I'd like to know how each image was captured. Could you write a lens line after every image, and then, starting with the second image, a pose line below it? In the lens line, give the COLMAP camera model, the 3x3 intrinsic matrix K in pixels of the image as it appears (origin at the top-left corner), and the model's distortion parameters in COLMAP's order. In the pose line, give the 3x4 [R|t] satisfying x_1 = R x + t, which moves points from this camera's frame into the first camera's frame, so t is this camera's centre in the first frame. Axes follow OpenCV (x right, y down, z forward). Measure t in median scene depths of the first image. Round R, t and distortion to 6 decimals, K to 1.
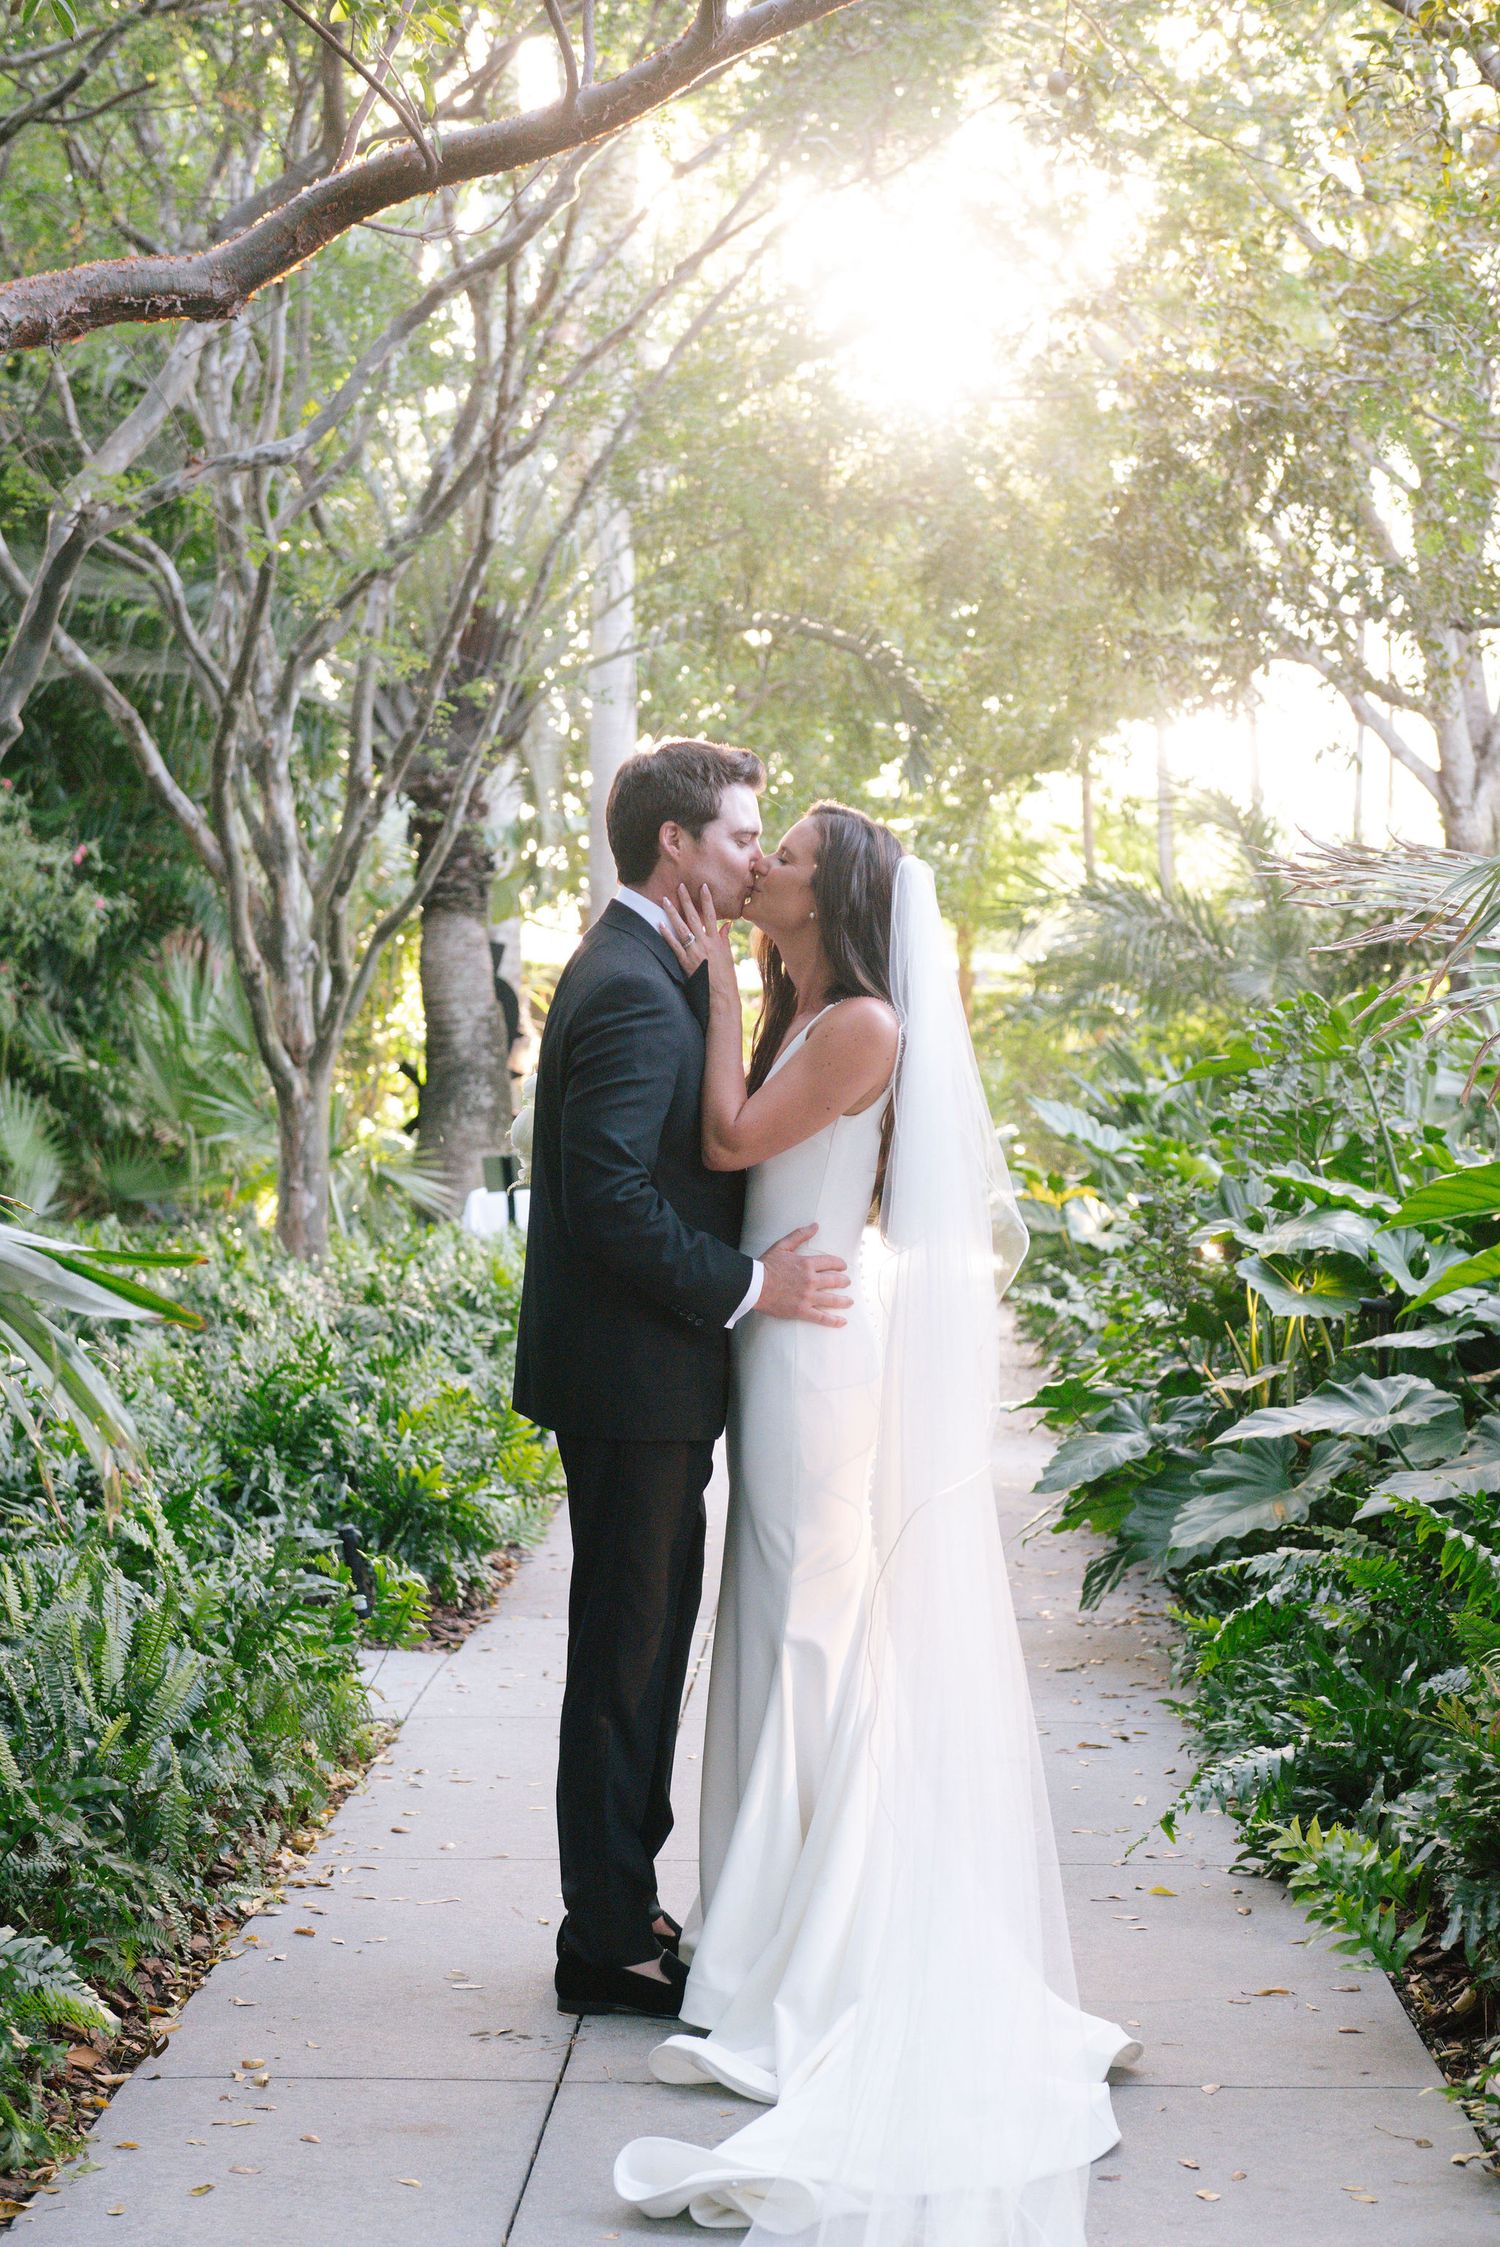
lens RADIAL K [[4144.0, 0, 762.6], [0, 4144.0, 1112.5], [0, 0, 1]] dist [-0.045214, 0.000000]
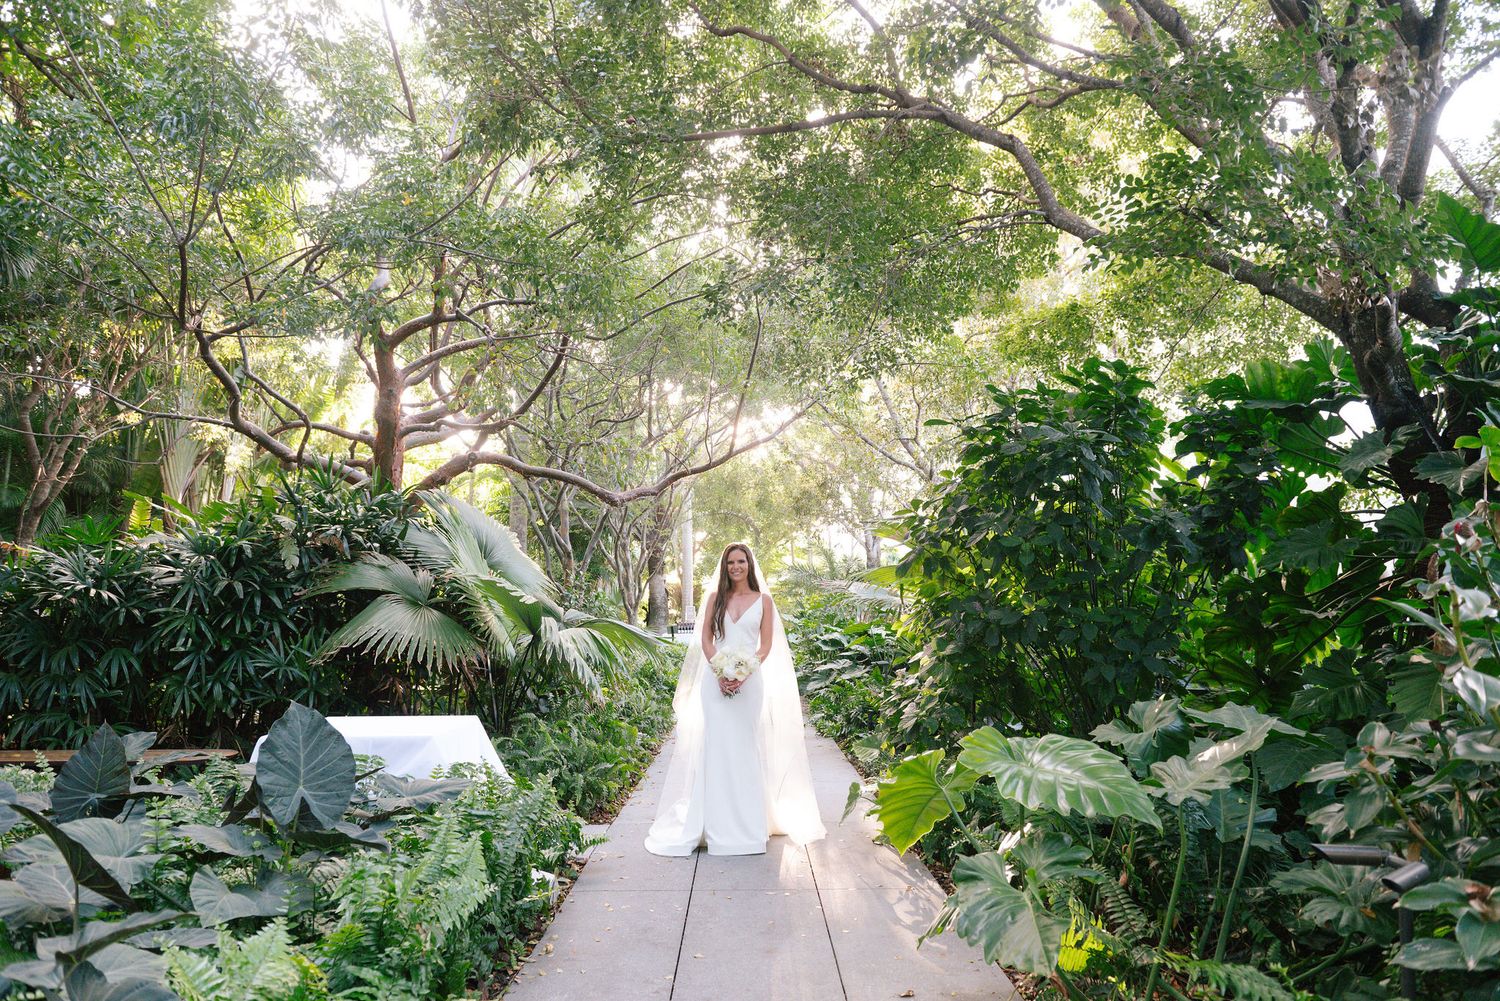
lens RADIAL K [[1043.5, 0, 743.6], [0, 1043.5, 497.9], [0, 0, 1]] dist [-0.065454, -0.000330]
pose [[0.999481, -0.011489, 0.030092, -0.025089], [0.014806, 0.993548, -0.112439, -0.000718], [-0.028606, 0.112826, 0.993203, -0.390693]]
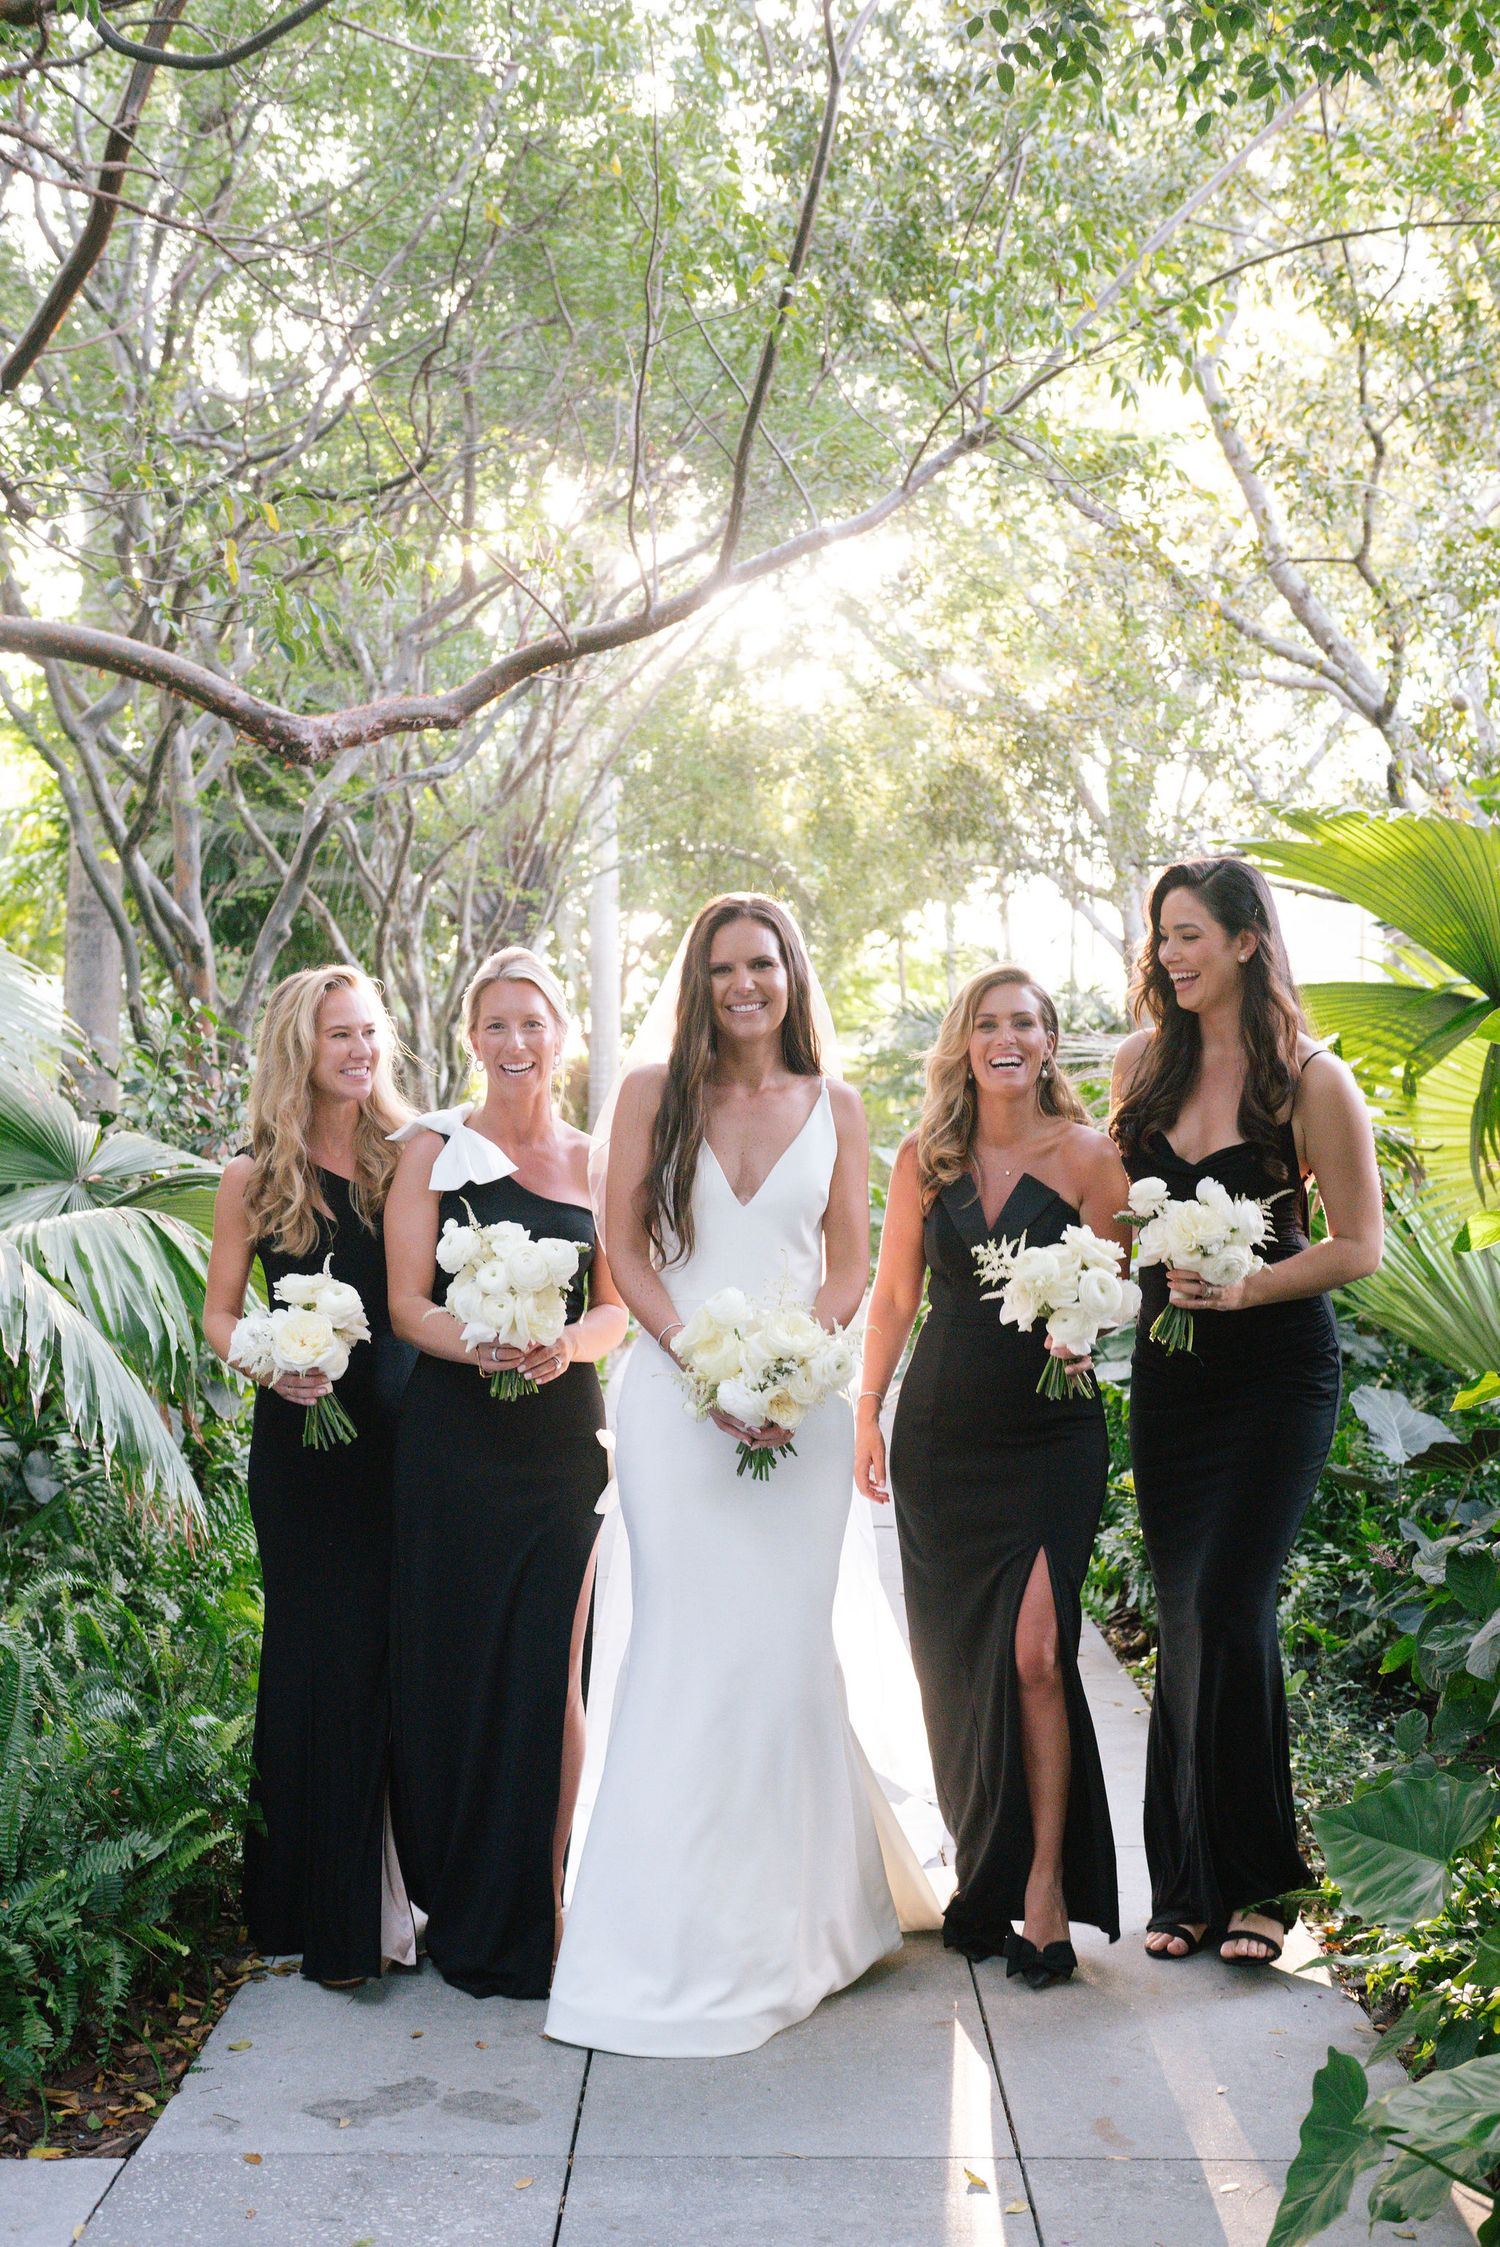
lens RADIAL K [[2720.8, 0, 727.3], [0, 2720.8, 1124.1], [0, 0, 1]] dist [-0.055010, 0.000000]
pose [[0.999852, -0.004576, 0.016564, -0.018957], [0.004711, 0.999956, -0.008104, -0.004843], [-0.016526, 0.008181, 0.999830, -0.118985]]
